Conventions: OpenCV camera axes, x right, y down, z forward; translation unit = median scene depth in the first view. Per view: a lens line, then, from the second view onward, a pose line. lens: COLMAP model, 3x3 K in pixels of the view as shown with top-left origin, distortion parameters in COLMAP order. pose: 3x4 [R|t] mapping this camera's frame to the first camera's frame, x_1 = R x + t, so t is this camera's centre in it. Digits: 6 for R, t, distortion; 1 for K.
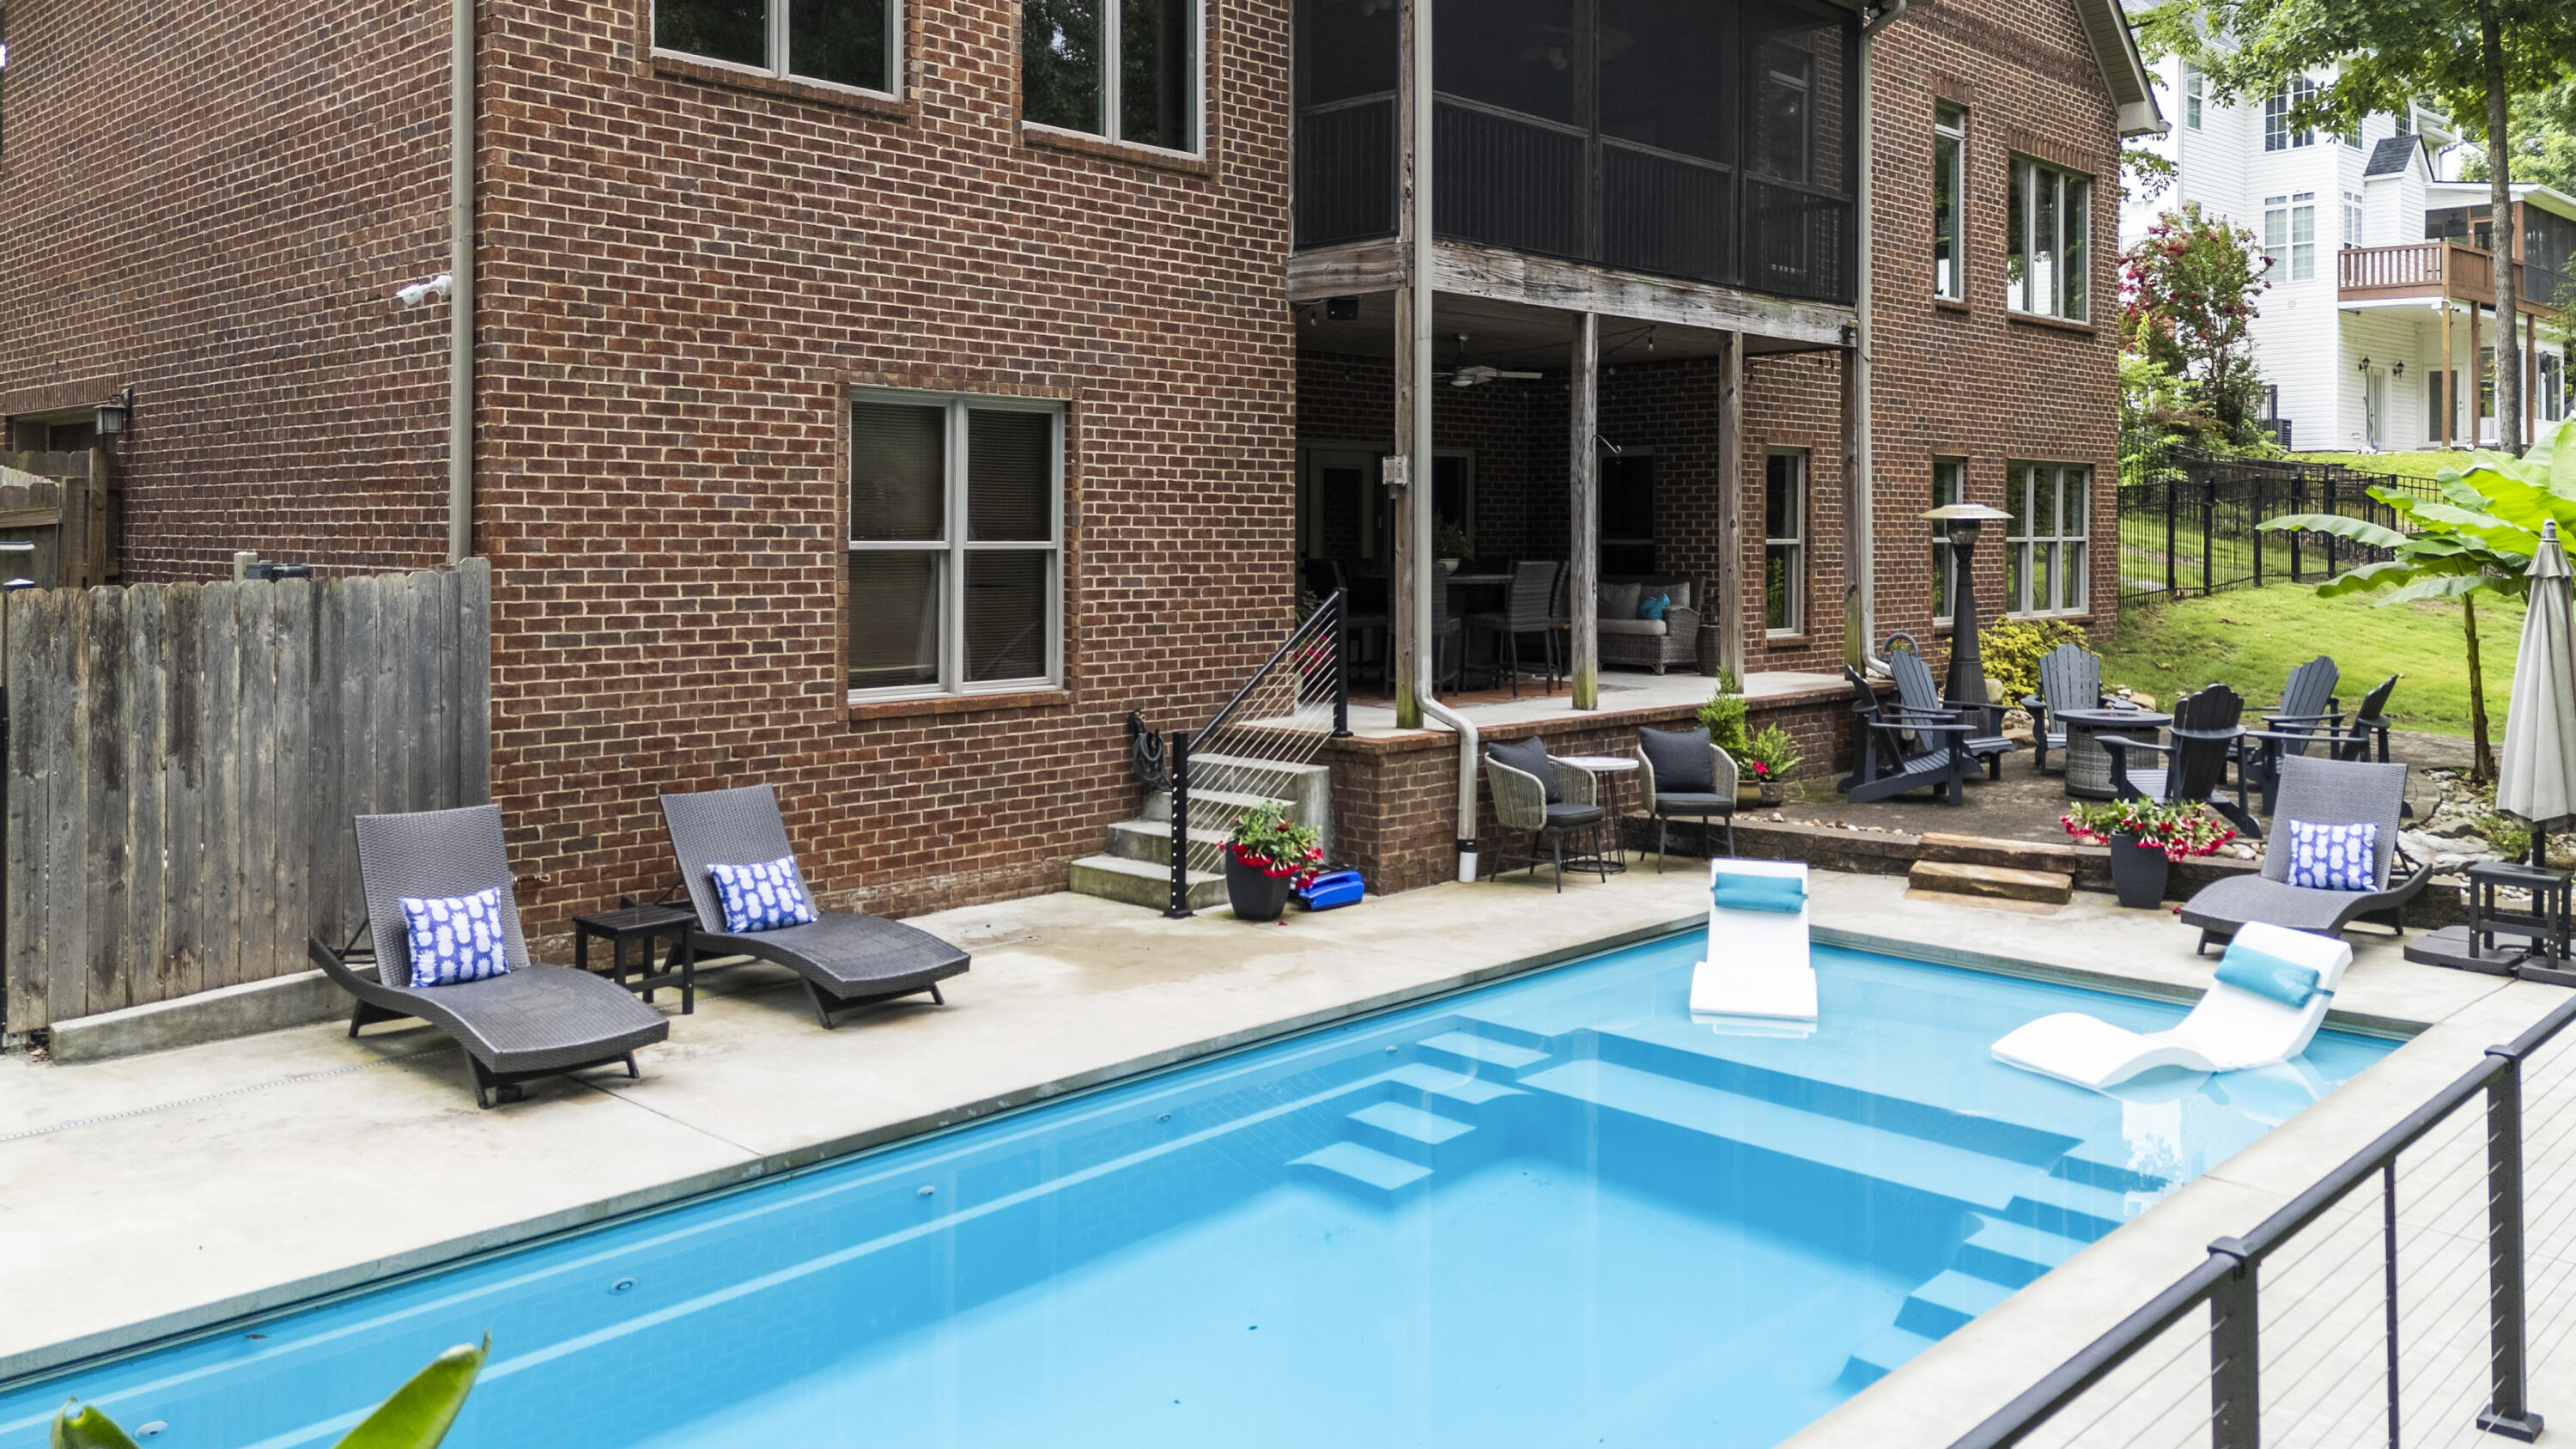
lens RADIAL K [[1953.4, 0, 1287.2], [0, 1953.4, 569.3], [0, 0, 1]] dist [0.078602, -0.050714]
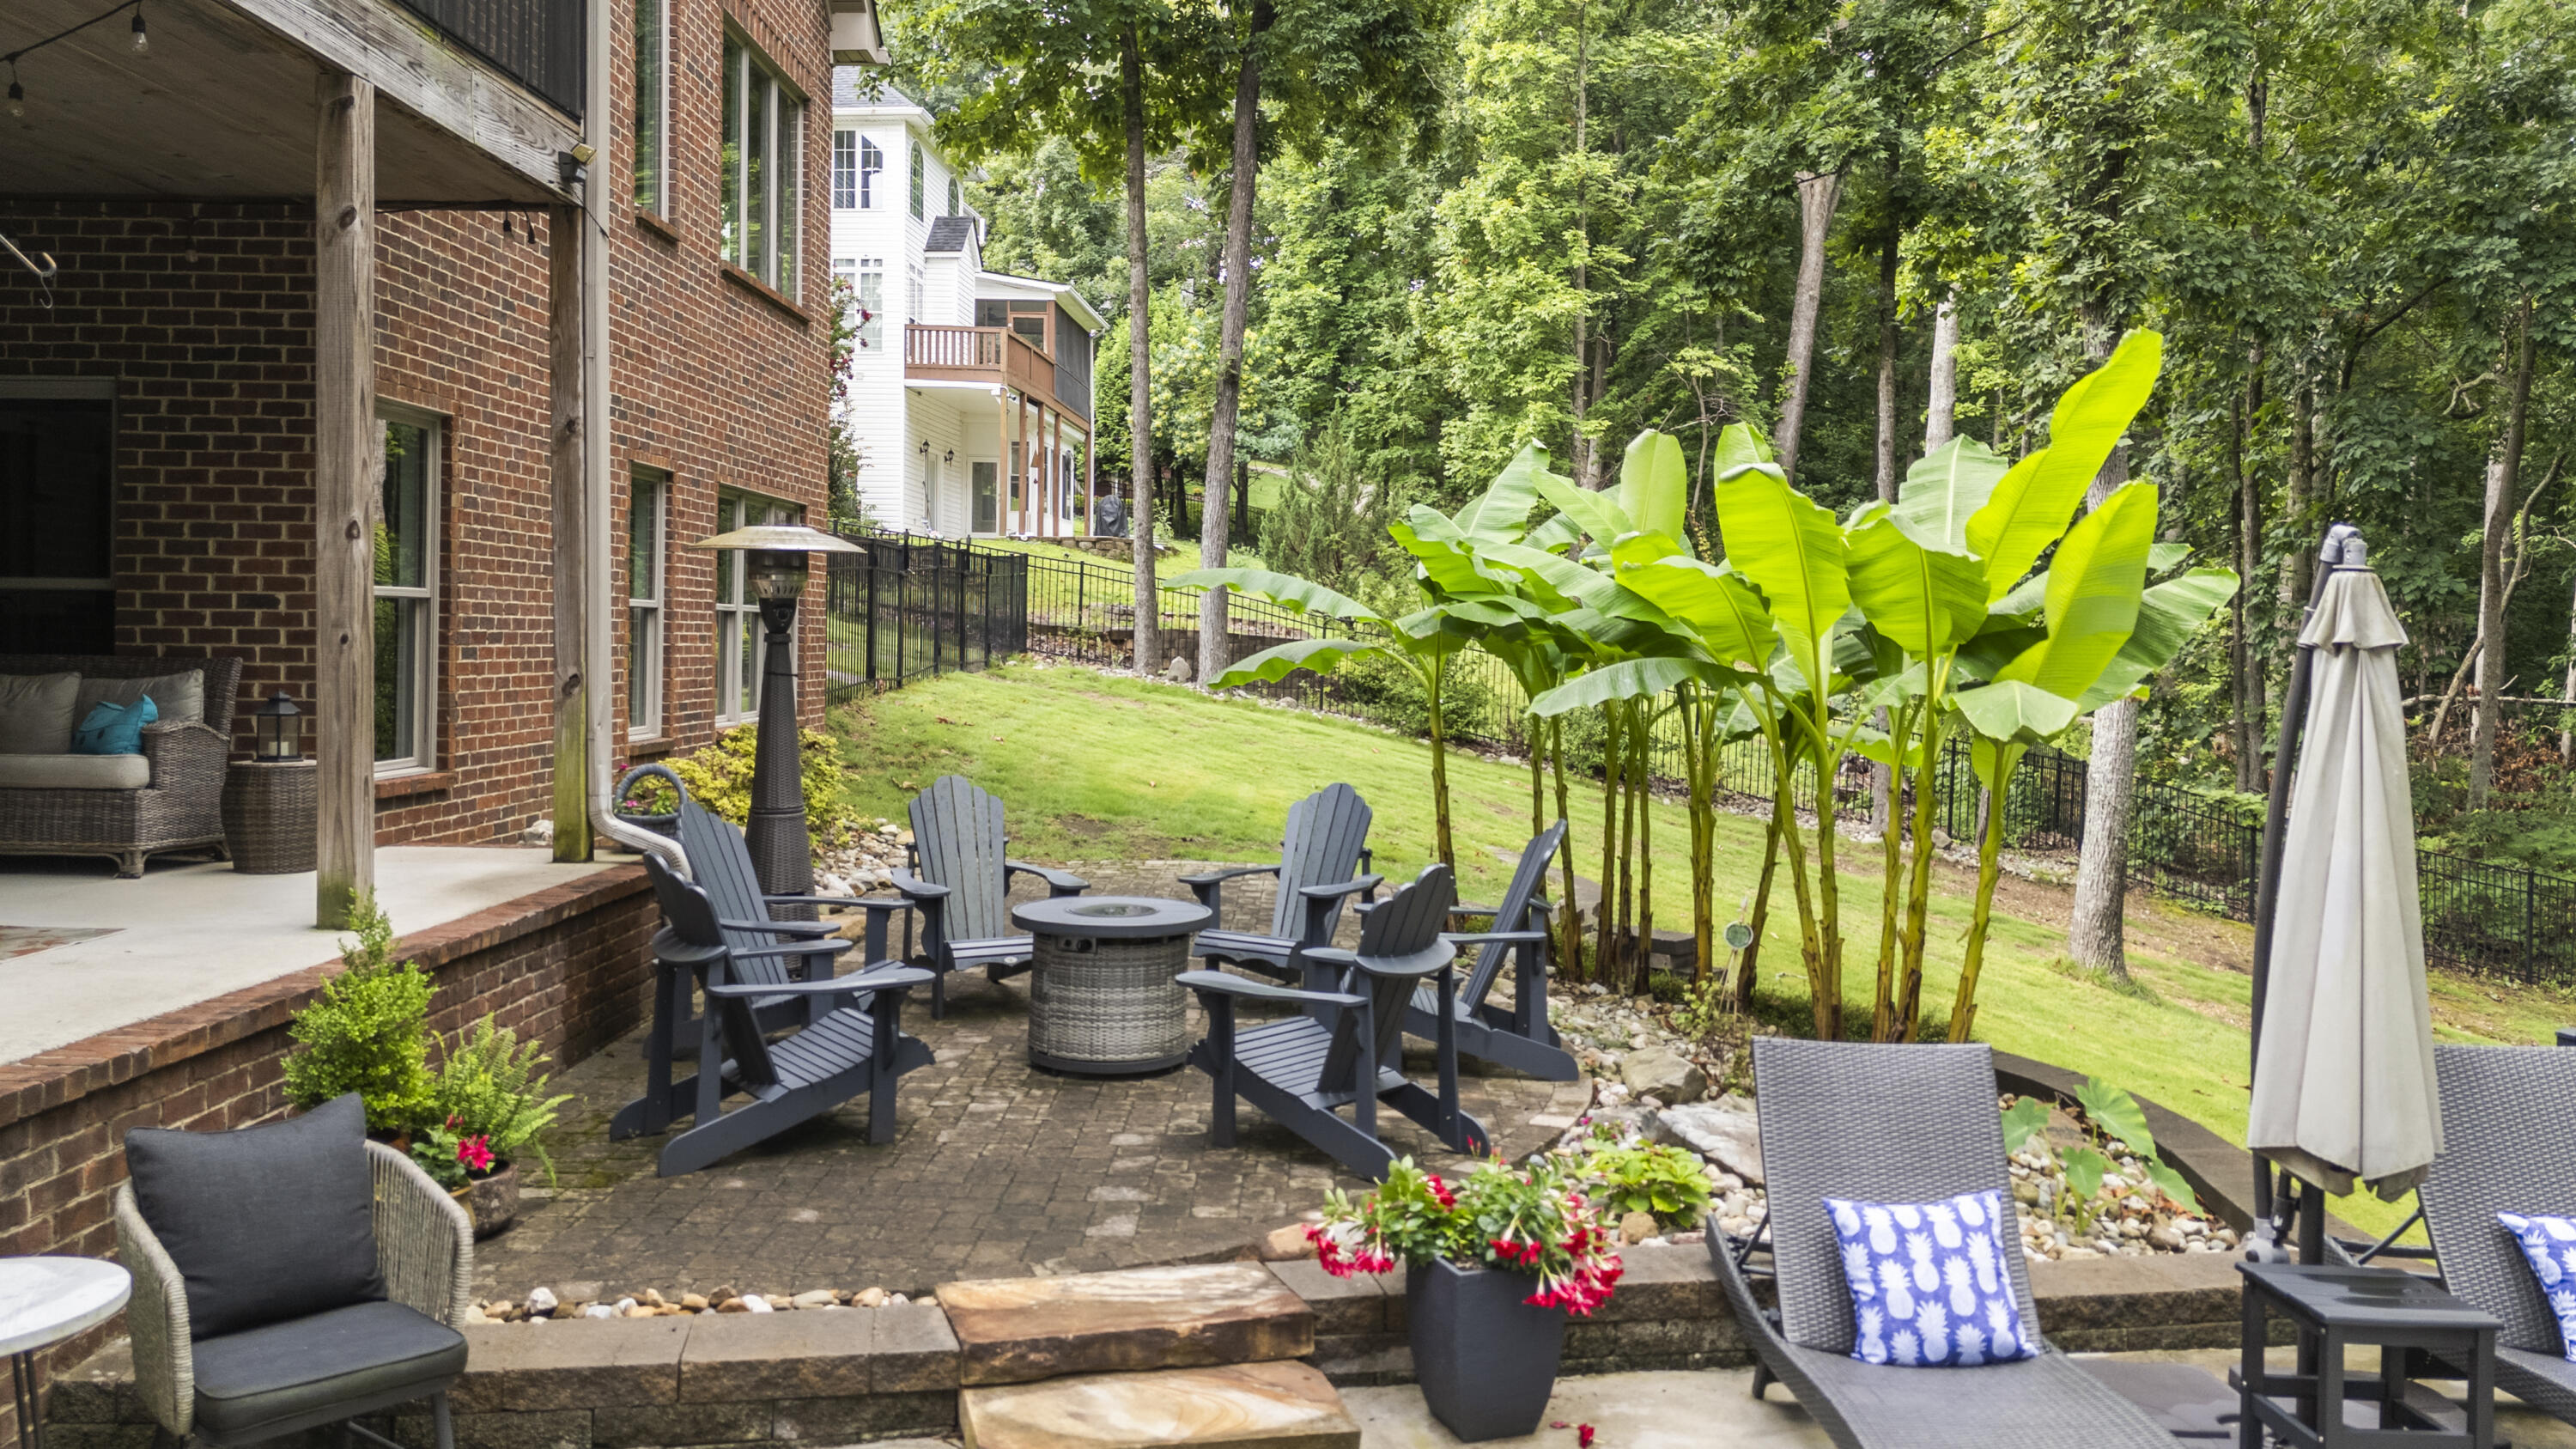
lens RADIAL K [[1953.4, 0, 1280.5], [0, 1953.4, 652.7], [0, 0, 1]] dist [0.078602, -0.050714]
pose [[0.738382, 0.005200, 0.674363, 0.091411], [-0.001517, 0.999981, -0.006050, 0.006083], [-0.674381, 0.003444, 0.738376, 0.581498]]
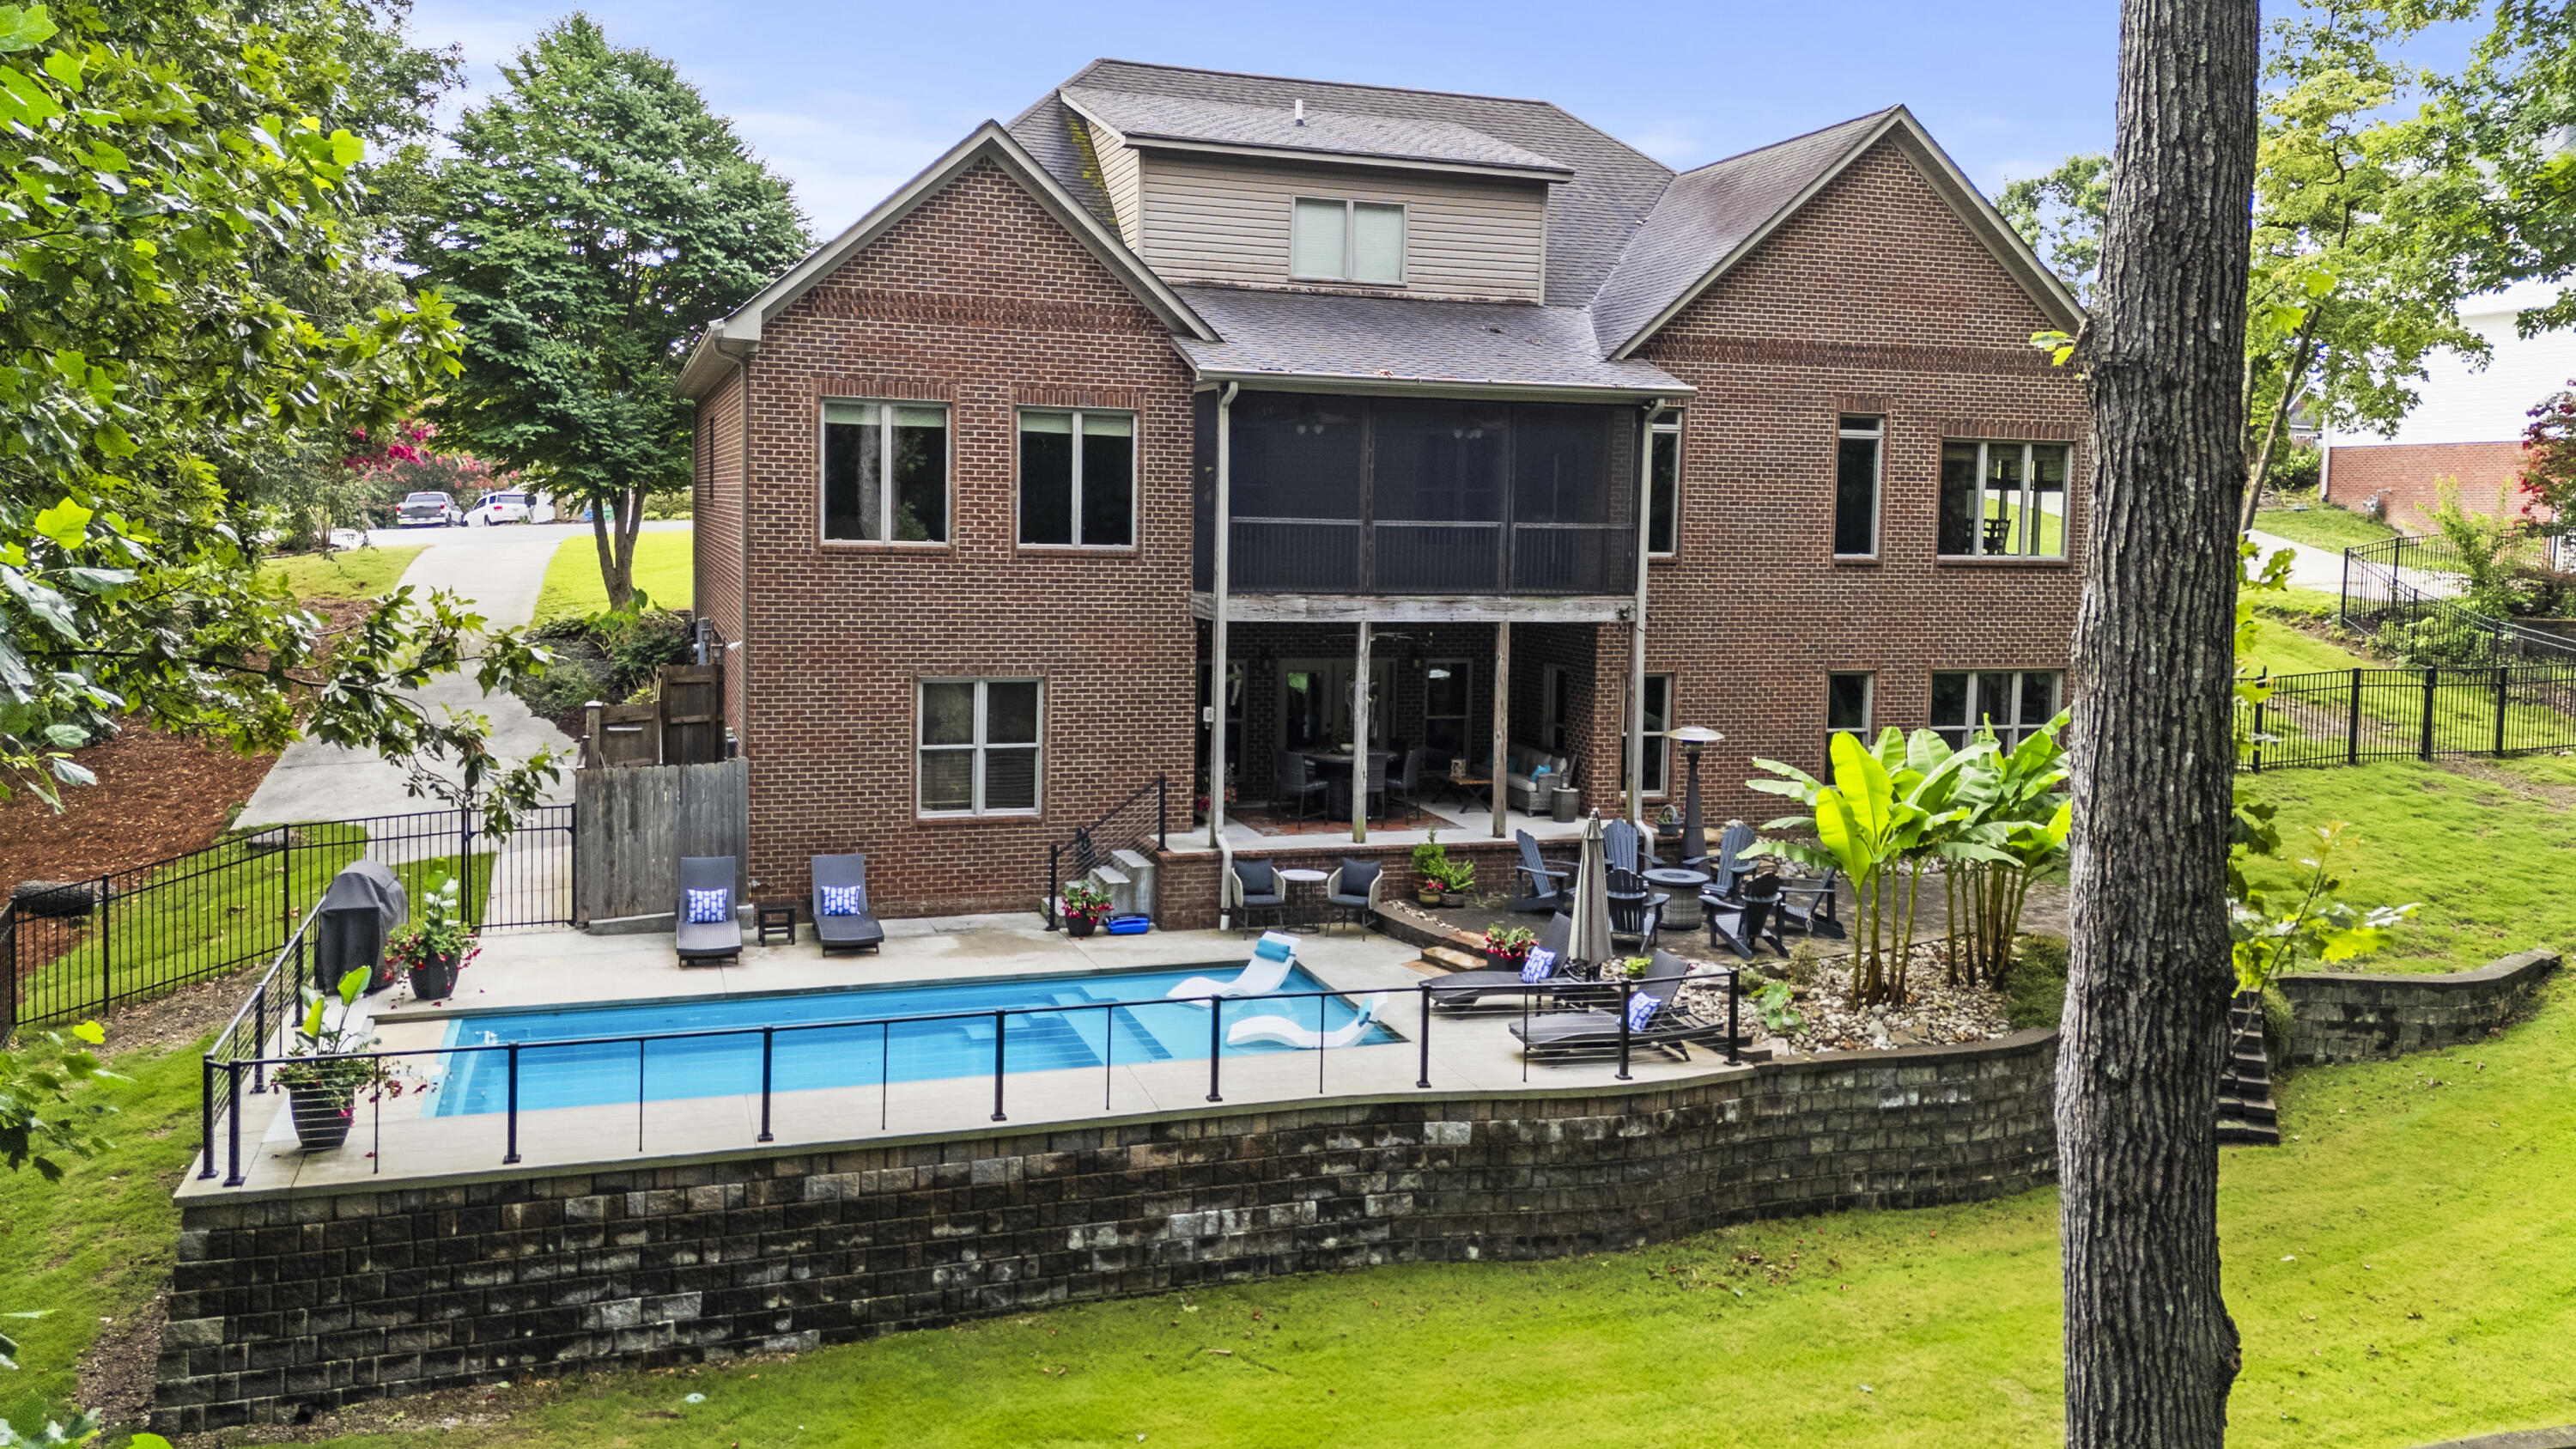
lens RADIAL K [[1953.4, 0, 1266.5], [0, 1953.4, 696.4], [0, 0, 1]] dist [0.078602, -0.050714]
pose [[0.883837, 0.064722, -0.463295, 0.870926], [-0.028270, 0.995962, 0.085204, -0.204993], [0.466939, -0.062210, 0.882099, -0.584963]]
